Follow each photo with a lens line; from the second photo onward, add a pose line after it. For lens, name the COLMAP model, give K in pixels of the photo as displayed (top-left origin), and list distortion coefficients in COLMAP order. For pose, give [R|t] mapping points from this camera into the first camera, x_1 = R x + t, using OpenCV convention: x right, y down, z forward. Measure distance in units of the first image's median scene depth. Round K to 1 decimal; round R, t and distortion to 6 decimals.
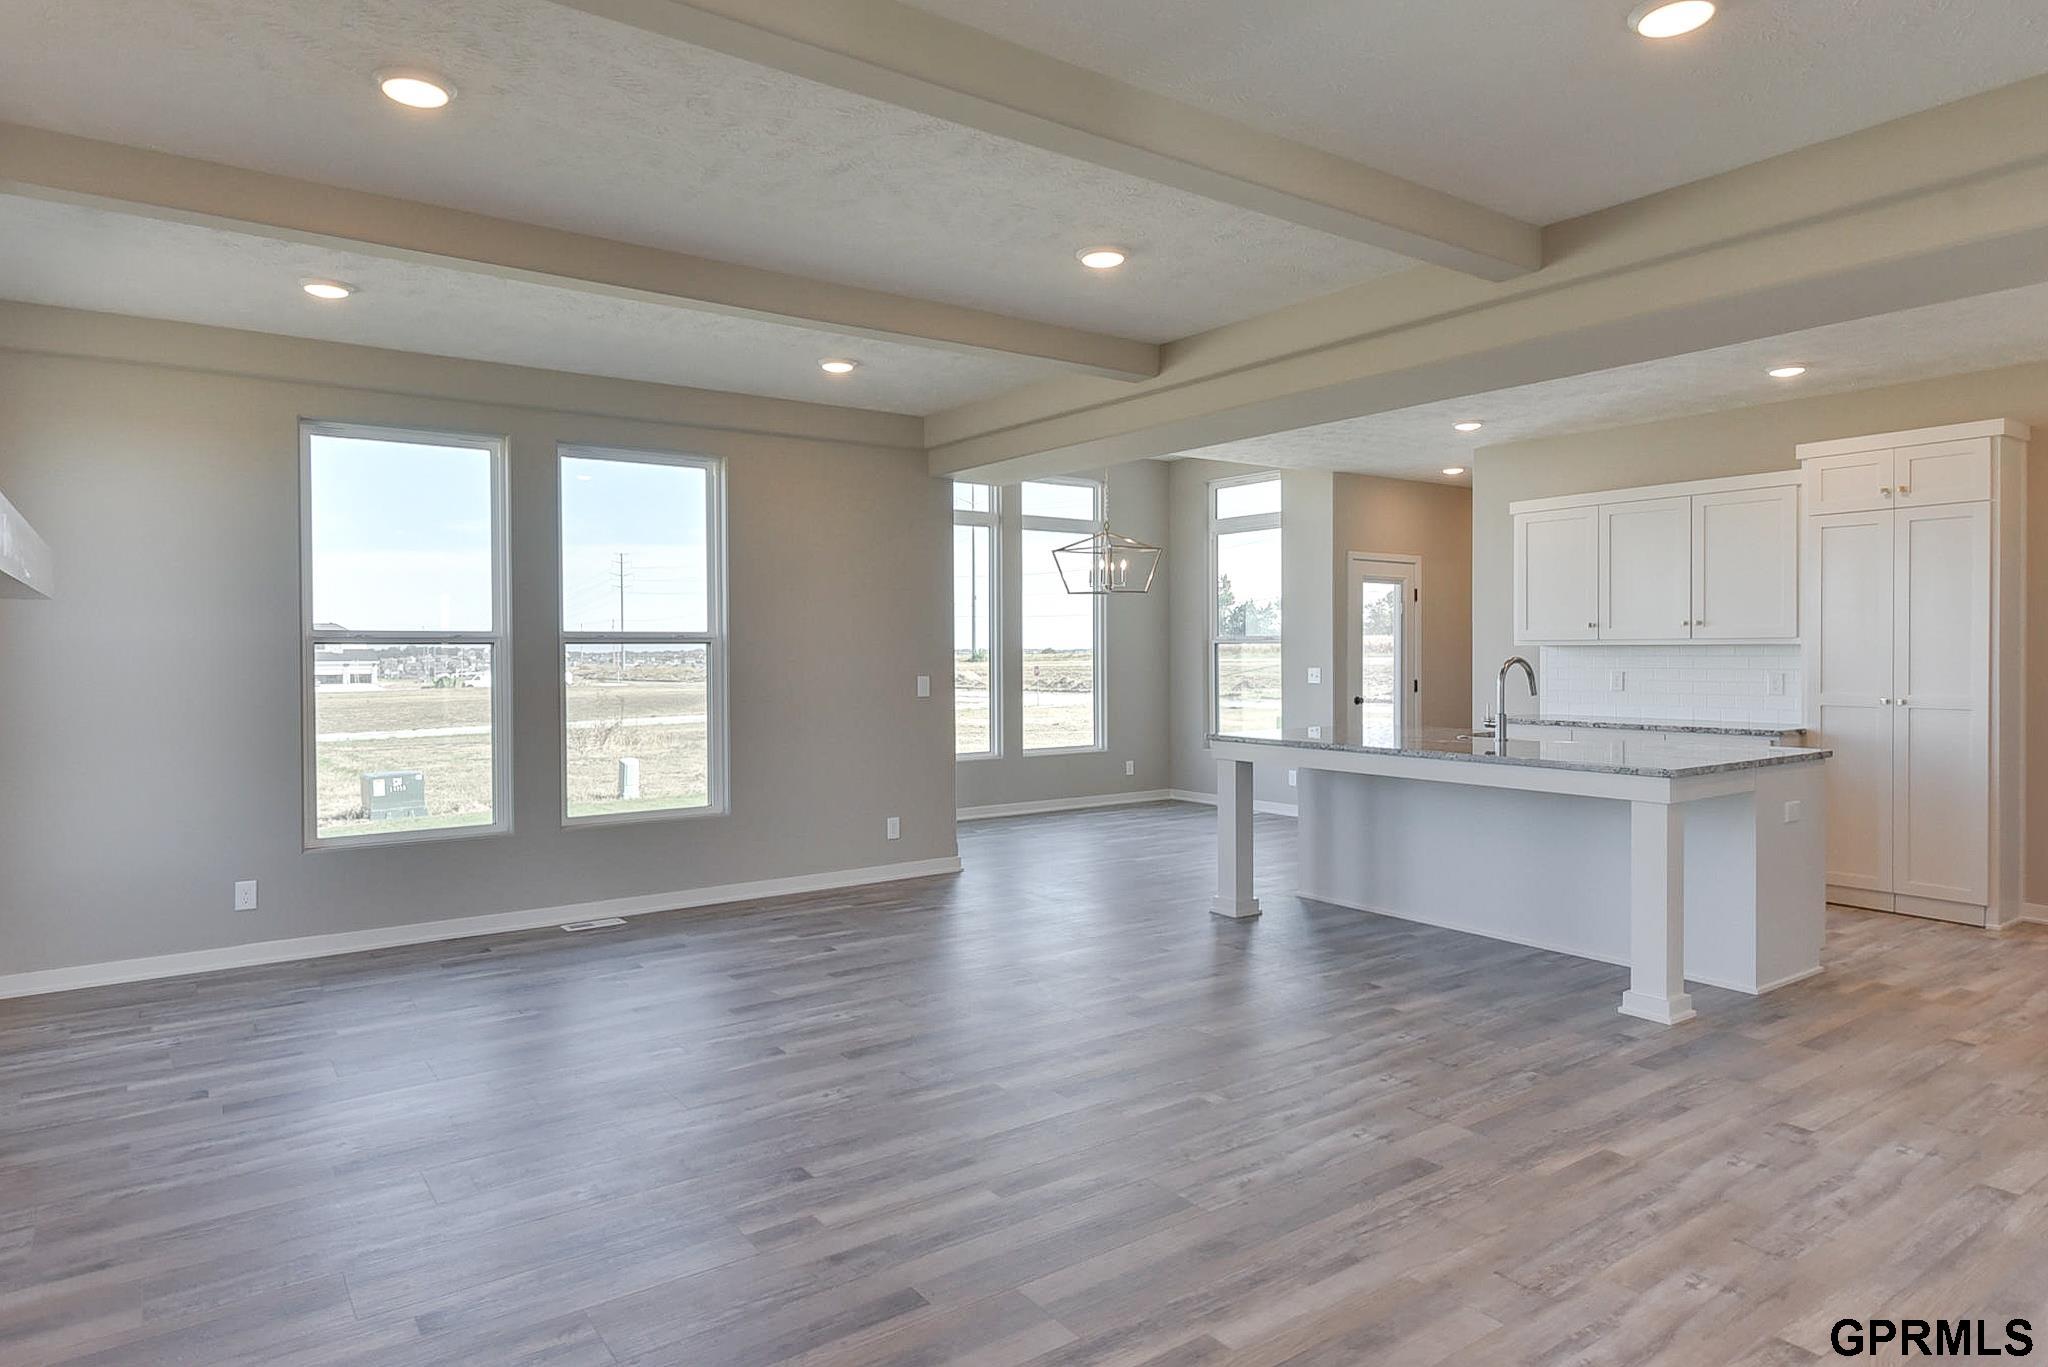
lens RADIAL K [[1199.6, 0, 993.7], [0, 1199.6, 663.9], [0, 0, 1]] dist [0.003055, -0.000105]
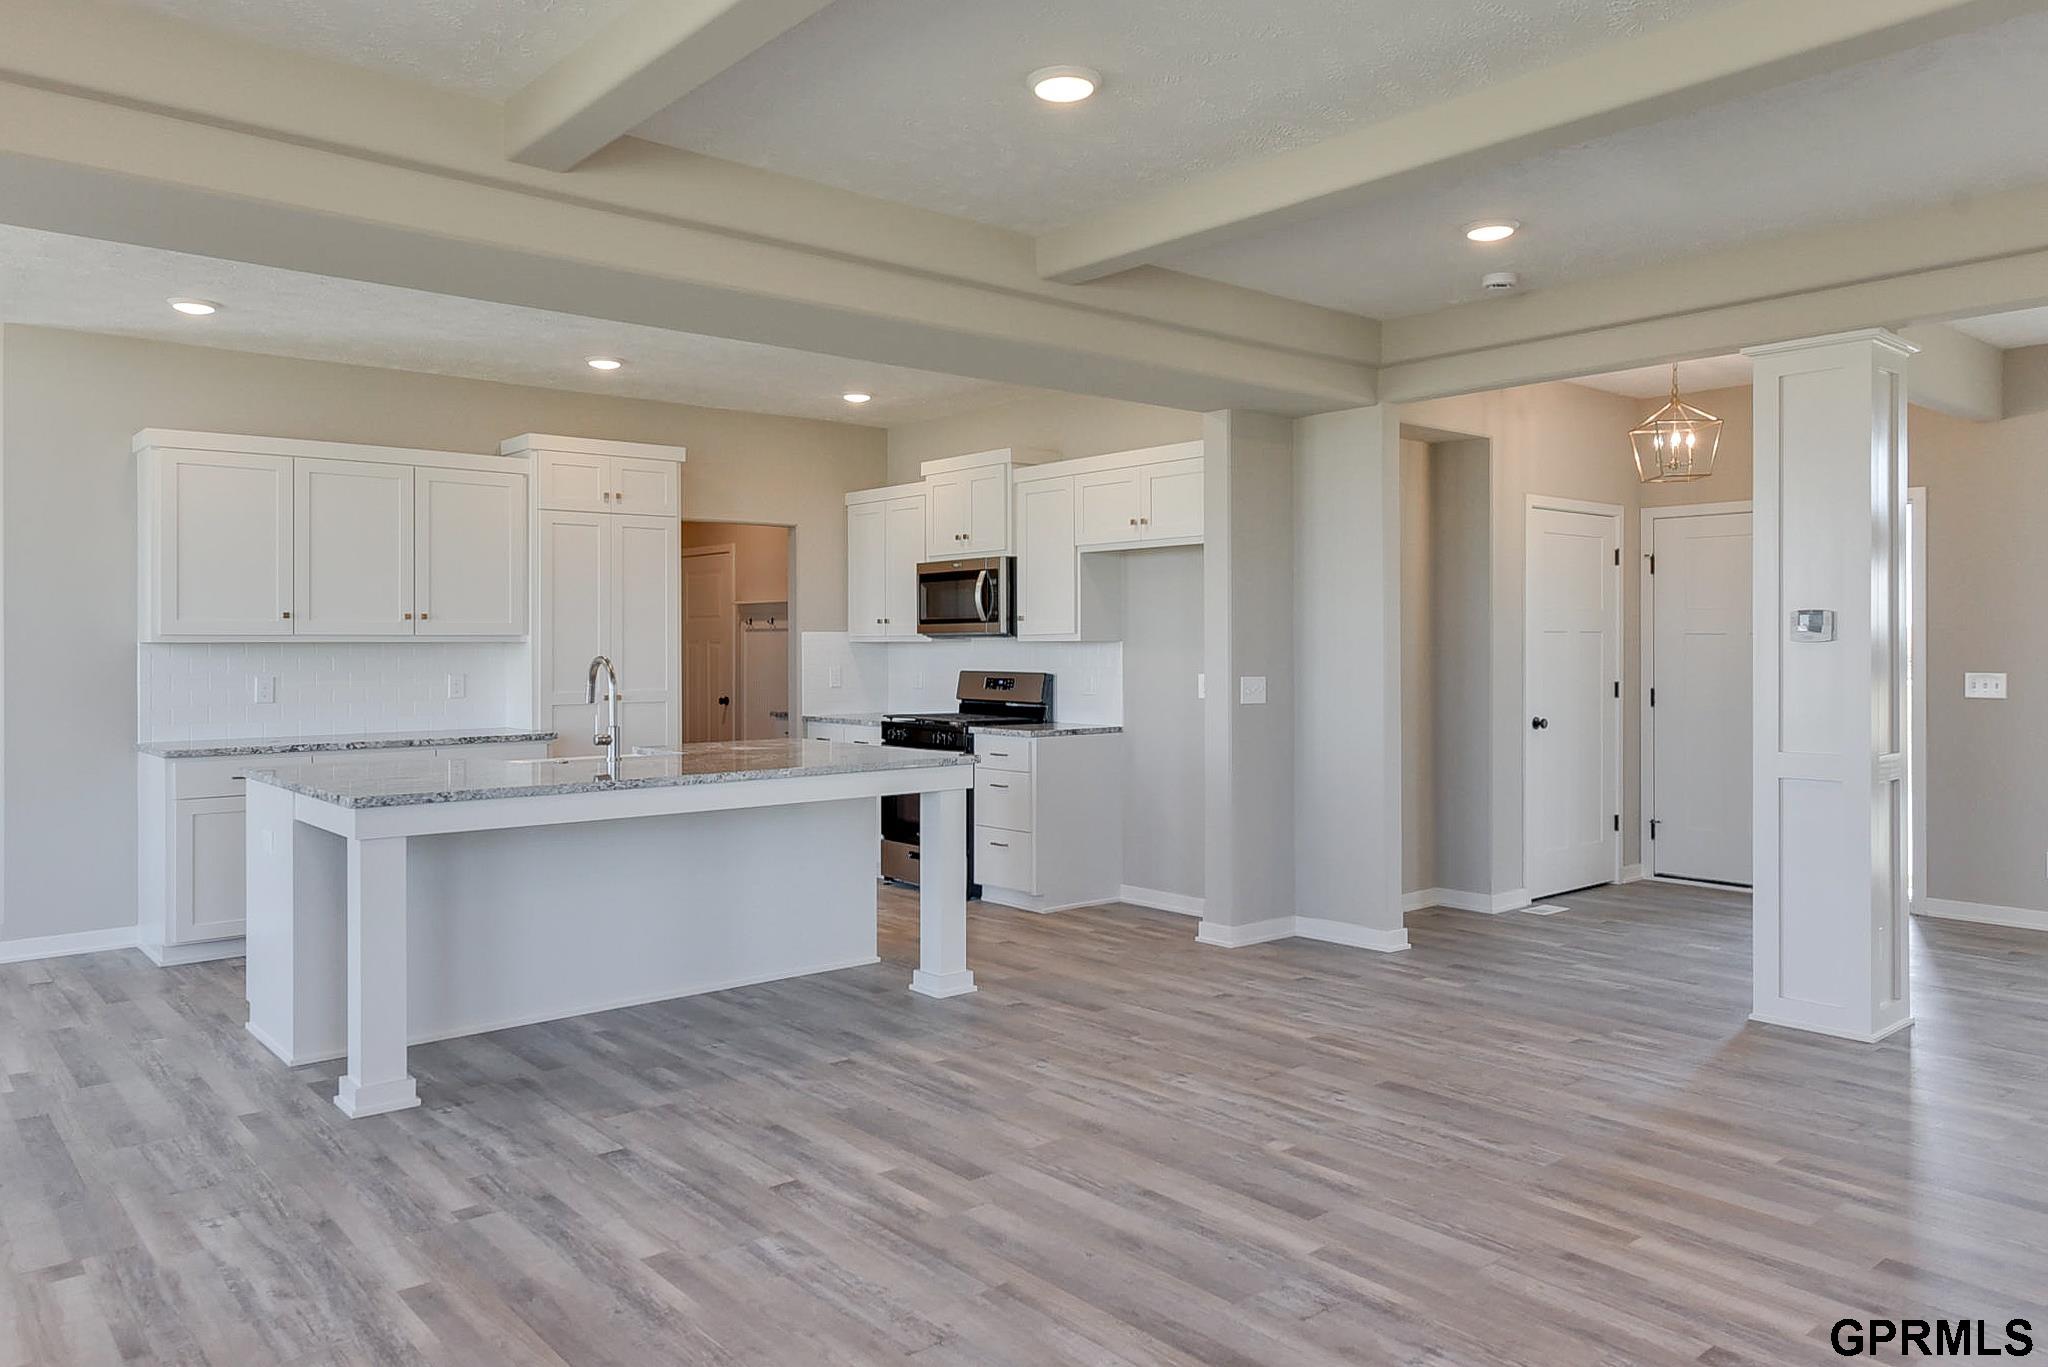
lens RADIAL K [[1406.3, 0, 999.9], [0, 1406.3, 647.4], [0, 0, 1]] dist [0.004947, 0.002230]
pose [[-0.087166, 0.002502, 0.996191, -0.556097], [0.014093, 0.999900, -0.001278, -0.006721], [-0.996094, 0.013928, -0.087193, 0.852928]]
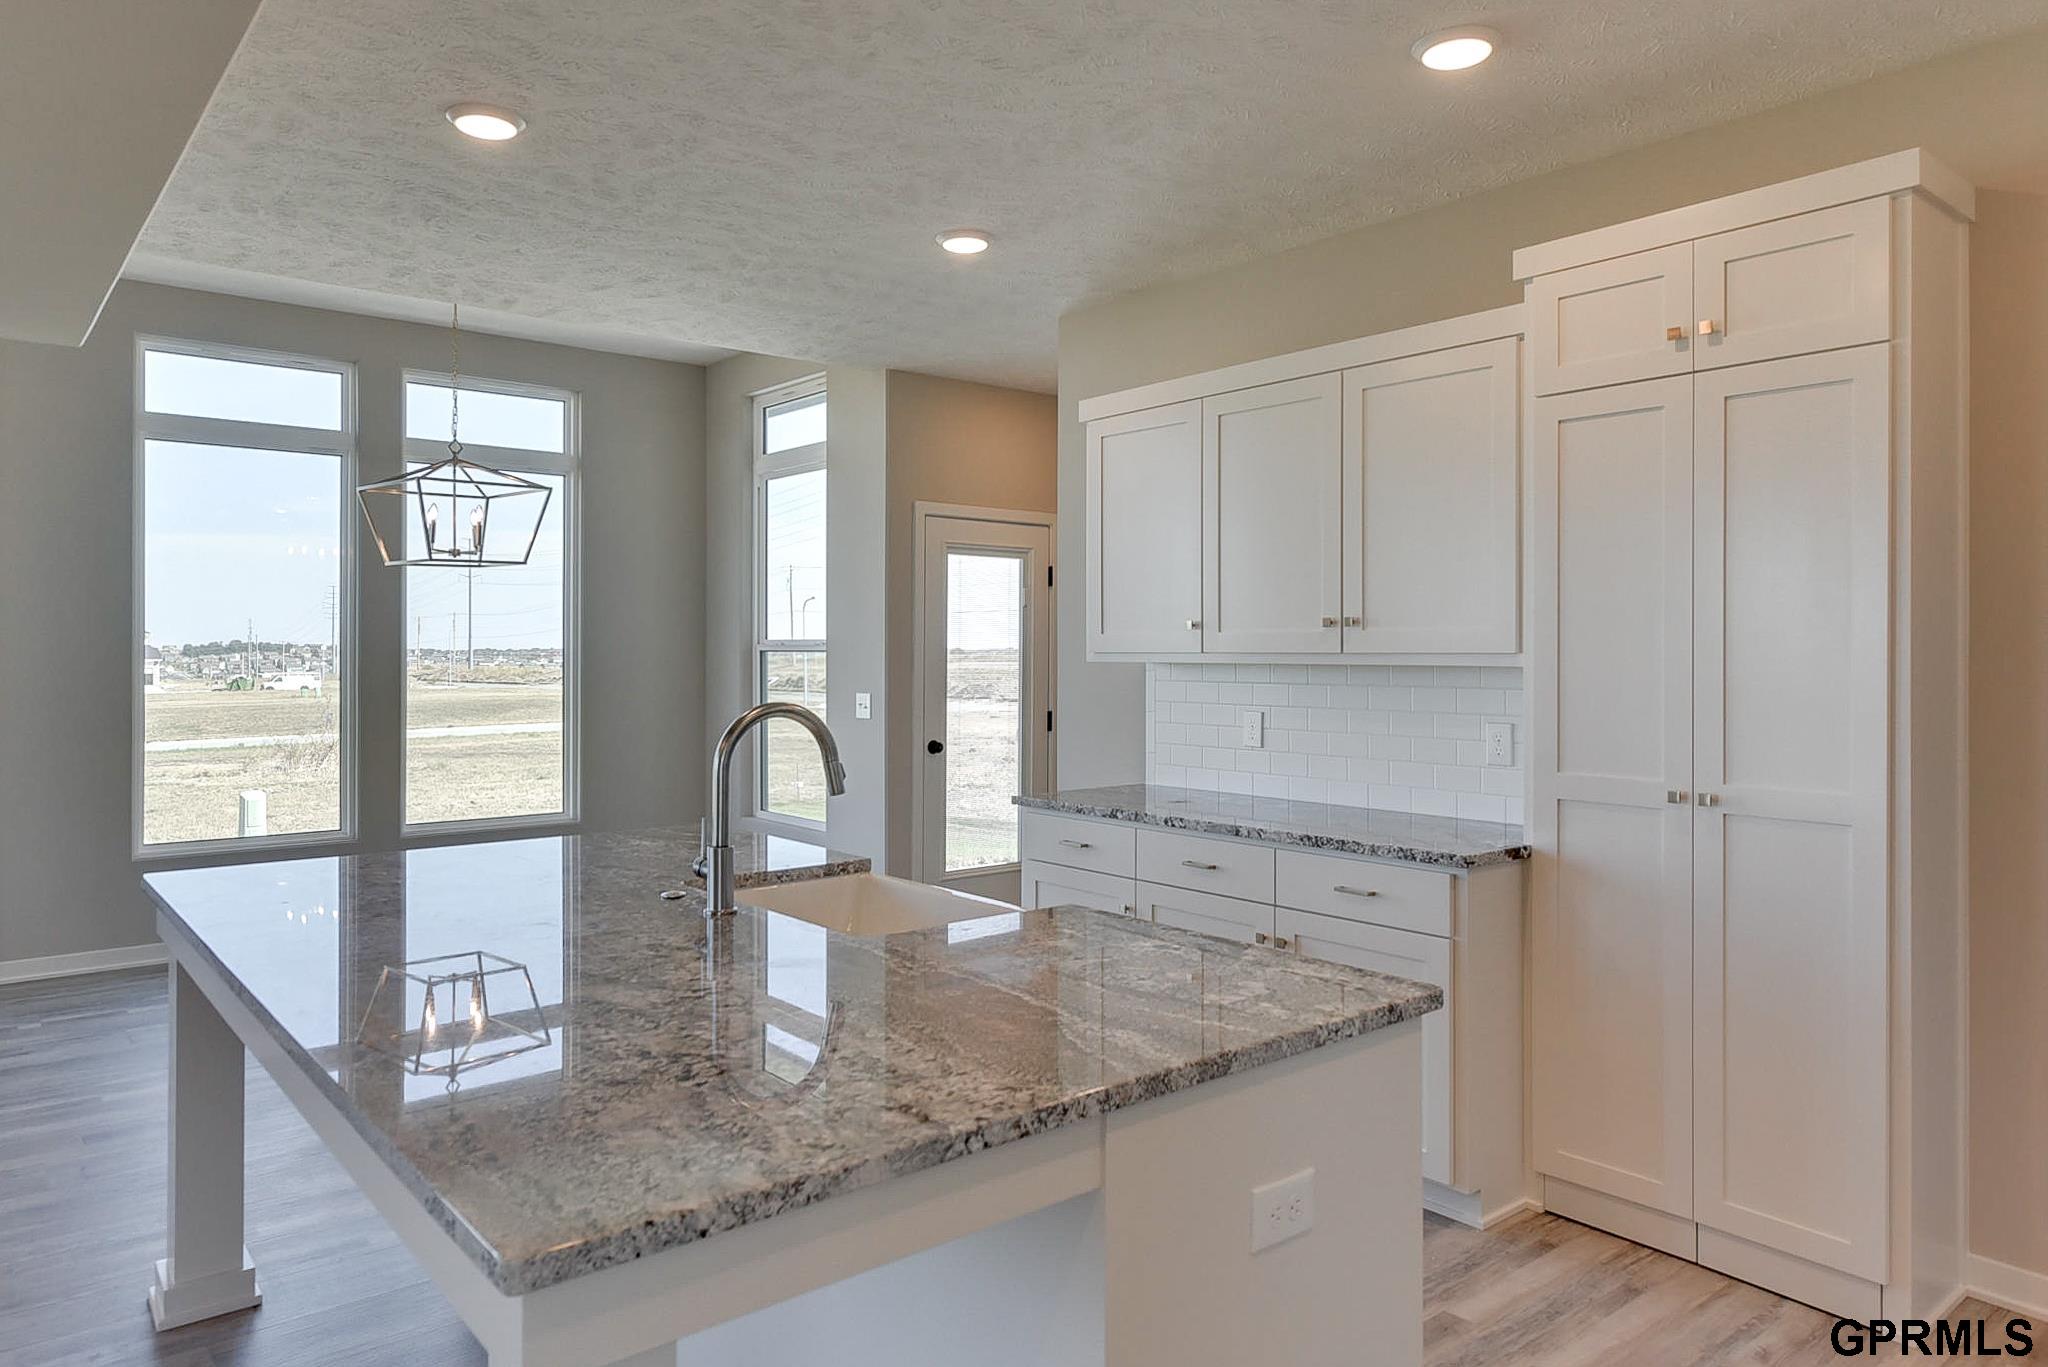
lens RADIAL K [[1318.2, 0, 980.0], [0, 1318.2, 650.3], [0, 0, 1]] dist [0.002923, 0.001003]
pose [[0.998330, 0.006838, 0.057355, 0.500654], [-0.006152, 0.999908, -0.012127, -0.018325], [-0.057433, 0.011754, 0.998280, 0.574548]]
